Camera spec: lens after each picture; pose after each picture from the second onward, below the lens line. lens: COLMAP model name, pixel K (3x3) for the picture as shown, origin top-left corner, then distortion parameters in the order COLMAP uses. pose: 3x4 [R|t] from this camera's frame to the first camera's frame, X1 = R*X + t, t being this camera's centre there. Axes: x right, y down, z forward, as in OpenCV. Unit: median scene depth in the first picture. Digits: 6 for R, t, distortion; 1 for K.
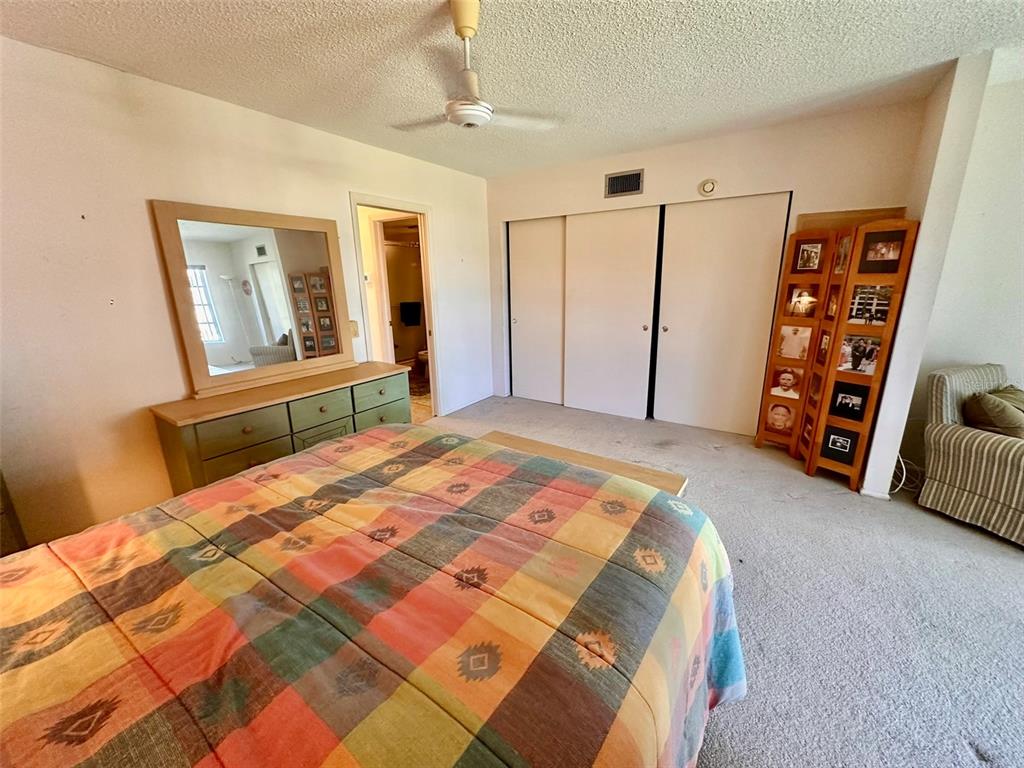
lens RADIAL K [[407.2, 0, 513.2], [0, 407.2, 381.9], [0, 0, 1]] dist [0.001455, 0.000167]
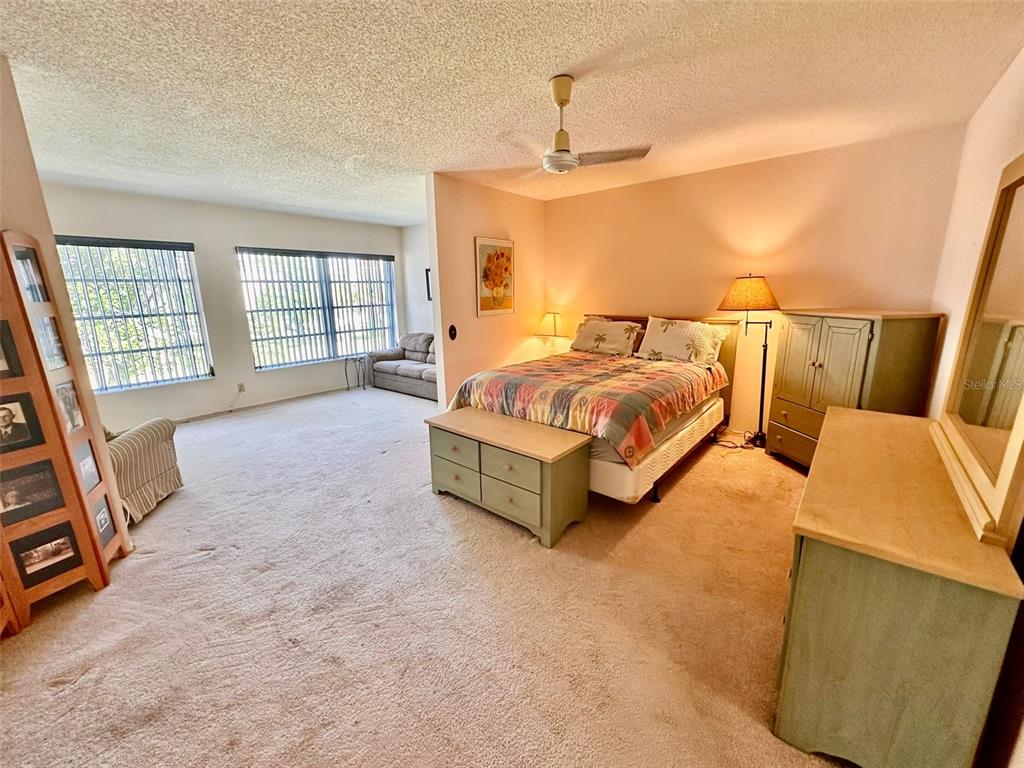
lens RADIAL K [[407.2, 0, 512.2], [0, 407.2, 384.5], [0, 0, 1]] dist [0.001455, 0.000167]
pose [[-0.994481, 0.013743, 0.104014, -0.048569], [0.060393, 0.885659, 0.460393, -0.381591], [-0.085794, 0.464134, -0.881600, 1.490570]]
